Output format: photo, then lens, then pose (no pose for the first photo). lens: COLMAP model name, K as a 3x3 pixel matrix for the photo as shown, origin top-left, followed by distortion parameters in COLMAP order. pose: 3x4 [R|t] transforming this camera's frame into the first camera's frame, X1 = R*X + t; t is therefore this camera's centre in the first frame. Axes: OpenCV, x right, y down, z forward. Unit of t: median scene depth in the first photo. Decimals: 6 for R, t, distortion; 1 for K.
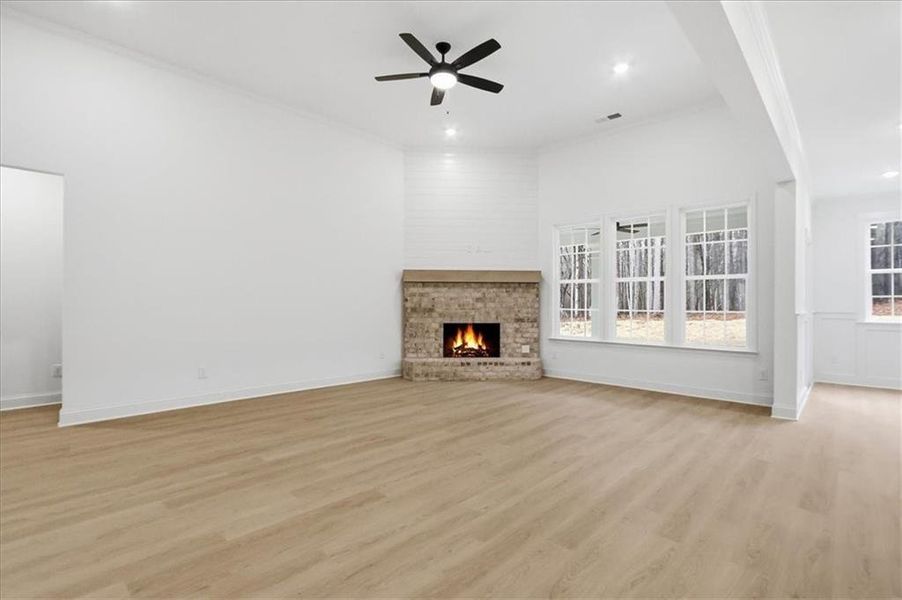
lens RADIAL K [[427.4, 0, 473.4], [0, 427.4, 301.1], [0, 0, 1]] dist [-0.001482, -0.000224]
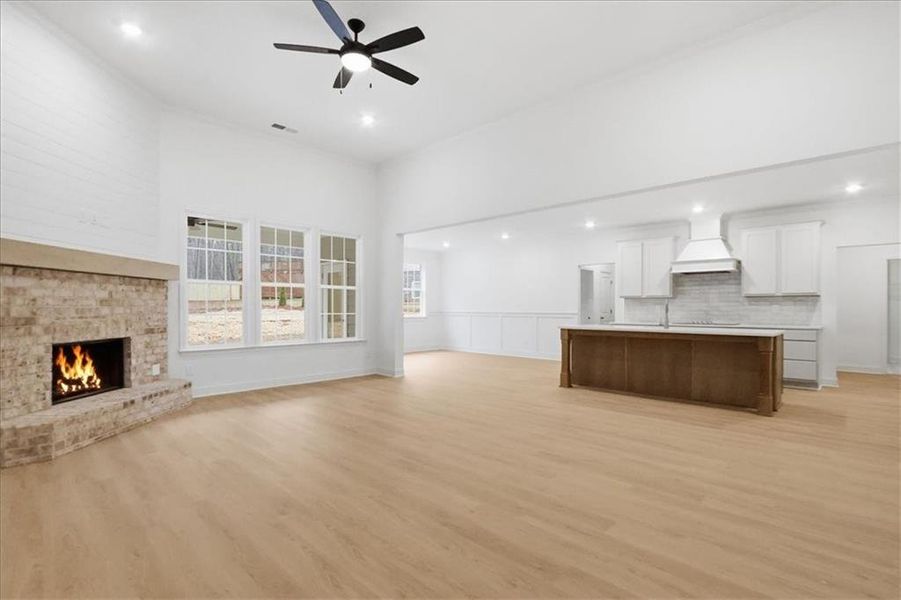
lens RADIAL K [[428.6, 0, 446.8], [0, 428.6, 305.3], [0, 0, 1]] dist [-0.003338, -0.000525]
pose [[0.050353, -0.000424, 0.998731, -0.588409], [-0.004558, 0.999989, 0.000655, -0.001040], [-0.998721, -0.004585, 0.050351, 0.466013]]
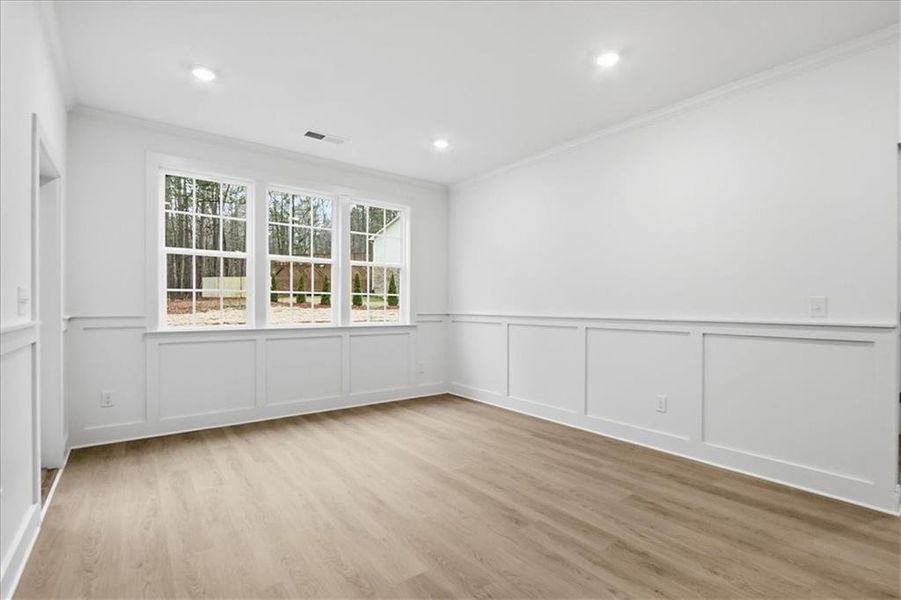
lens RADIAL K [[428.6, 0, 446.8], [0, 428.6, 305.3], [0, 0, 1]] dist [-0.003338, -0.000525]
pose [[0.208205, -0.003651, 0.978078, 0.362323], [-0.007102, 0.999961, 0.005245, 0.005736], [-0.978059, -0.008039, 0.208171, 0.411755]]
